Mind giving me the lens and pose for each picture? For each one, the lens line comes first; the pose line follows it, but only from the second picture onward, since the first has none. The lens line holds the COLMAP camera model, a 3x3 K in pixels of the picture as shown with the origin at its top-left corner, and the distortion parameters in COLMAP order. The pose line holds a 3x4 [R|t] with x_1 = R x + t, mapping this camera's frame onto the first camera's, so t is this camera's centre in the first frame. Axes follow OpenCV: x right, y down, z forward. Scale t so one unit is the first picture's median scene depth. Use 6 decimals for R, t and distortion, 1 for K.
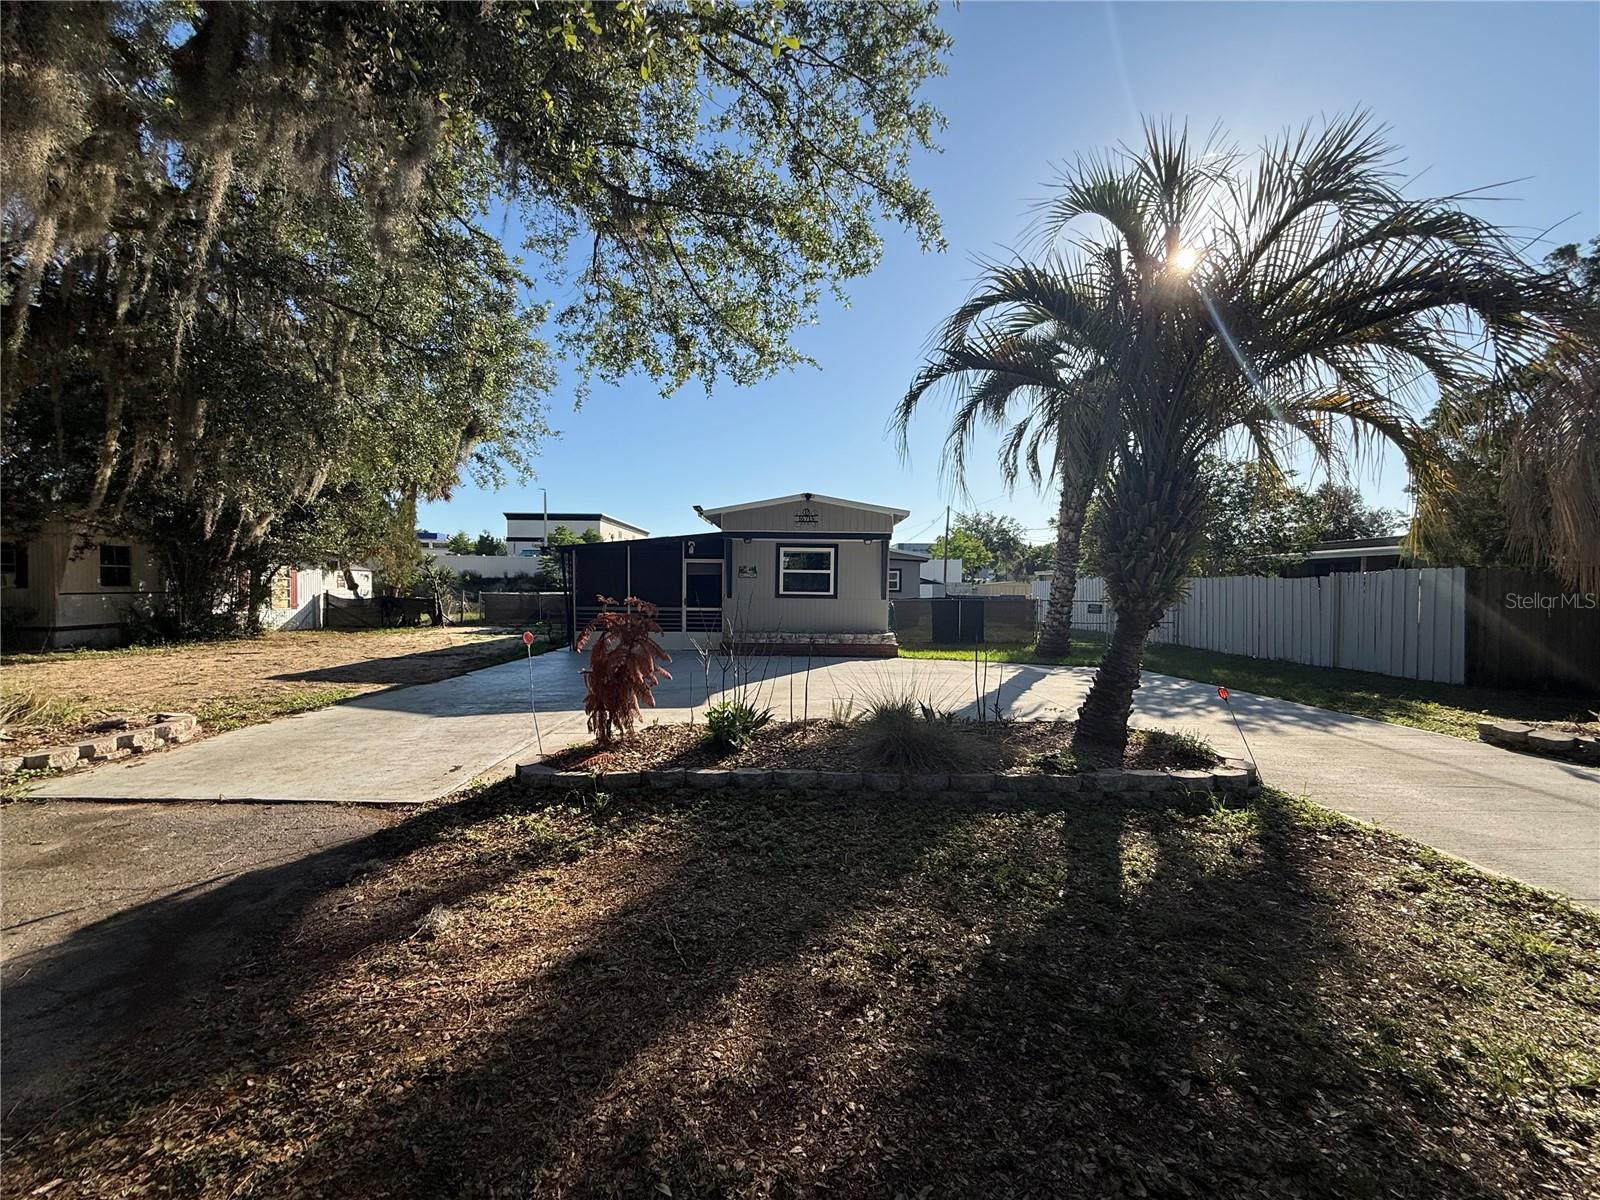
lens RADIAL K [[633.6, 0, 800.0], [0, 633.6, 600.0], [0, 0, 1]] dist [-0.001901, -0.000389]
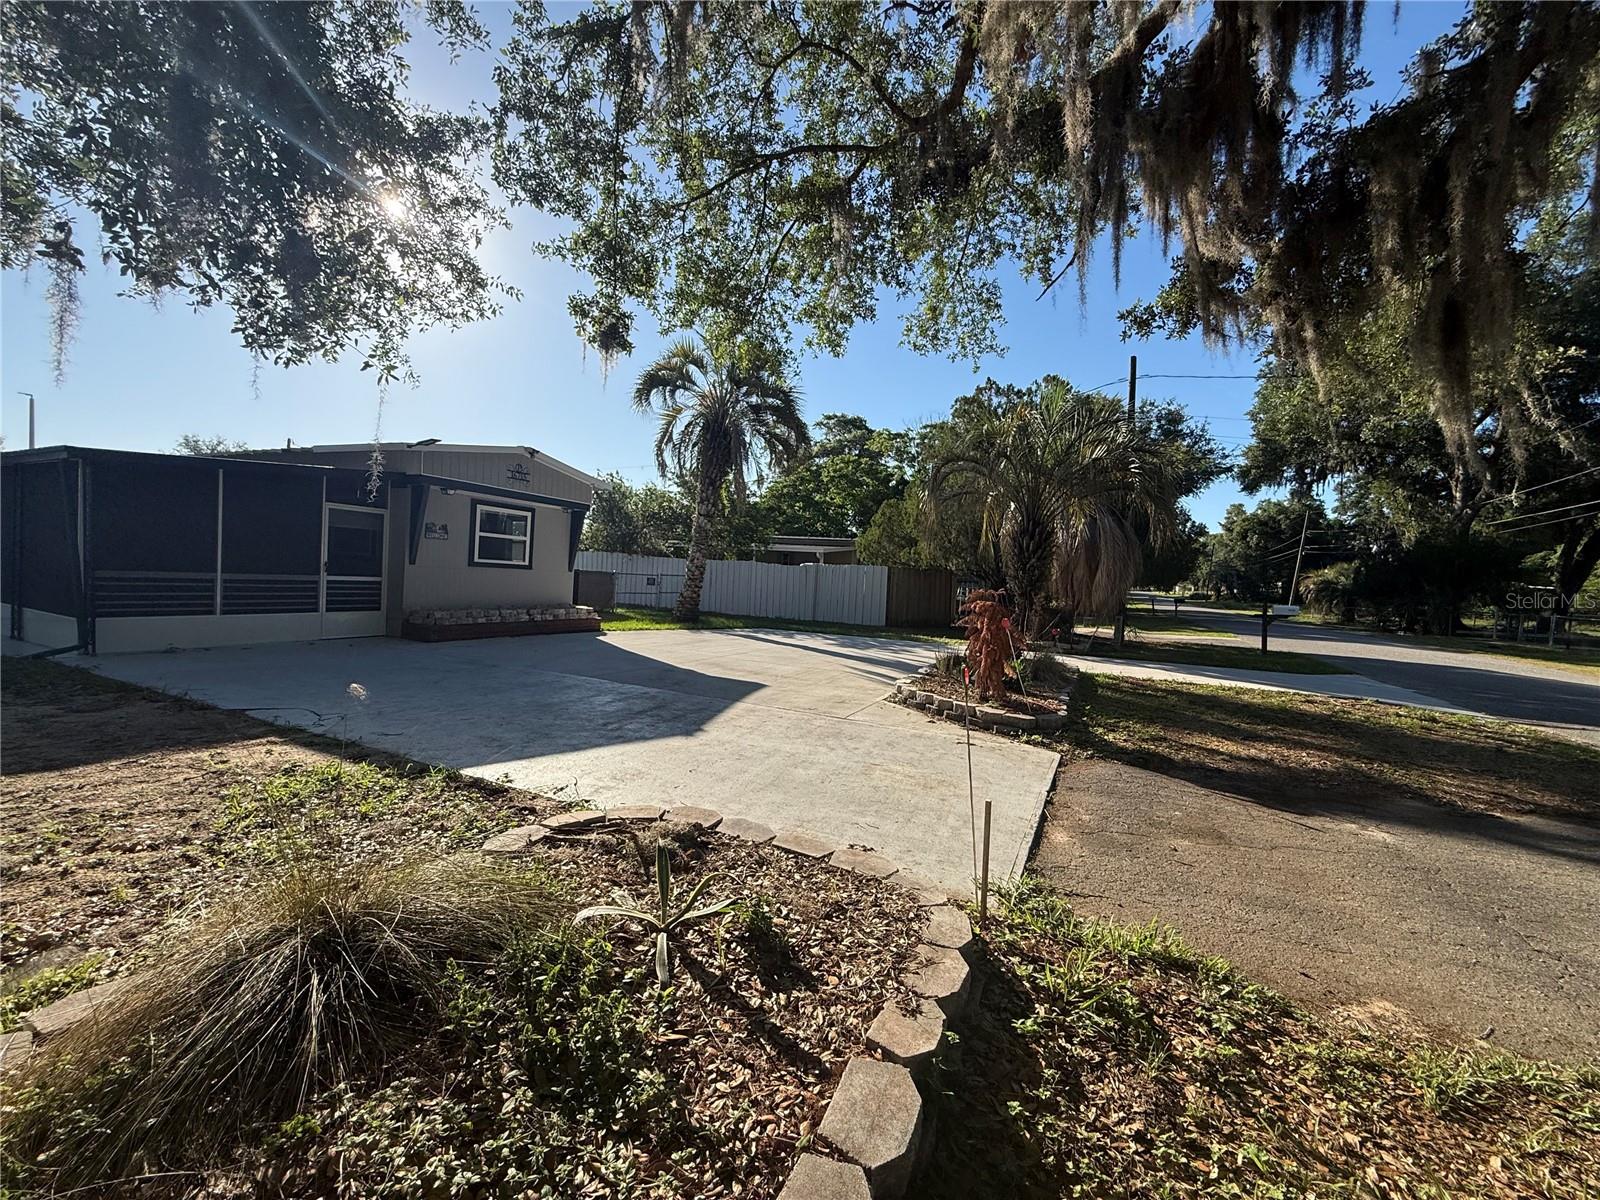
lens RADIAL K [[636.0, 0, 794.9], [0, 636.0, 600.1], [0, 0, 1]] dist [0.001318, -0.000226]
pose [[0.447772, -0.016981, 0.893987, -0.577834], [-0.038795, 0.998509, 0.038397, -0.007871], [-0.893306, -0.051876, 0.446445, 0.266904]]
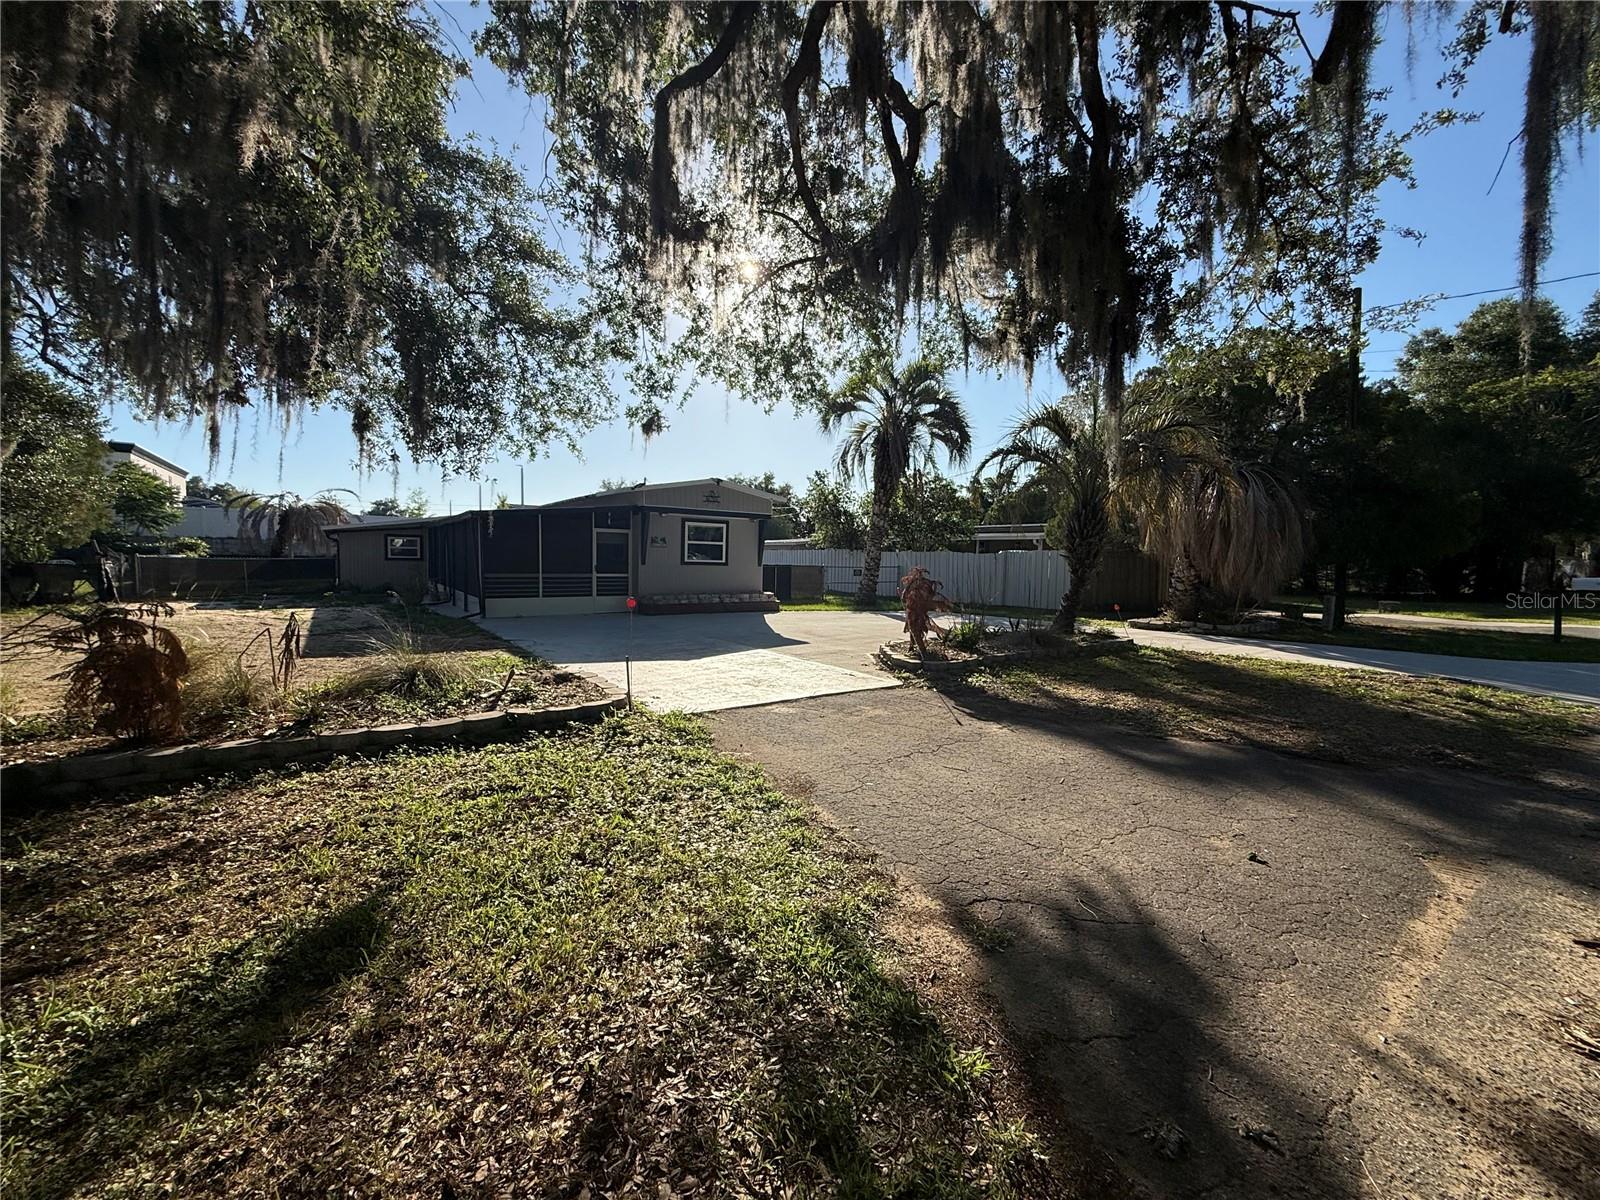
lens RADIAL K [[636.0, 0, 794.9], [0, 636.0, 600.1], [0, 0, 1]] dist [0.001318, -0.000226]
pose [[0.820070, -0.031106, 0.571417, -0.539623], [-0.002049, 0.998356, 0.057288, -0.006309], [-0.572259, -0.048151, 0.818658, -0.082945]]
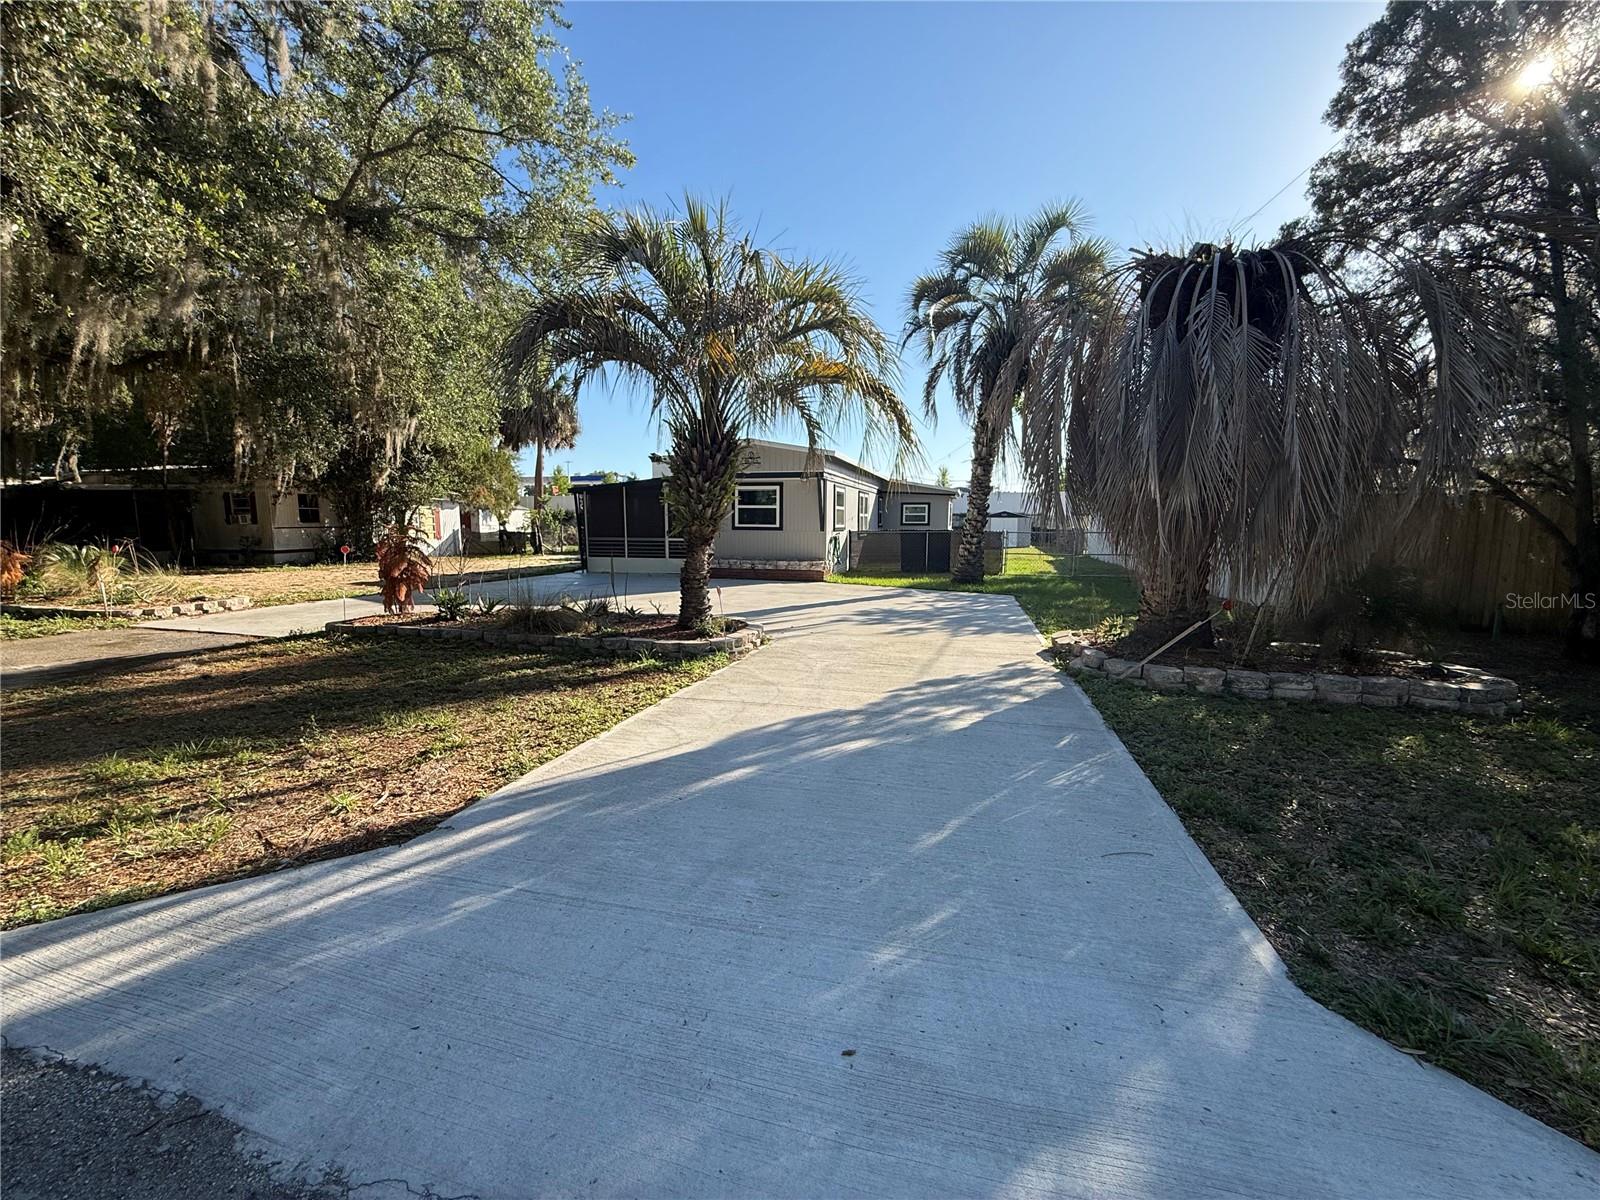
lens RADIAL K [[636.0, 0, 794.9], [0, 636.0, 600.1], [0, 0, 1]] dist [0.001318, -0.000226]
pose [[0.962681, 0.027605, -0.269228, 0.394812], [0.000283, 0.994681, 0.103002, 0.004710], [0.270639, -0.099234, 0.957553, -0.110513]]
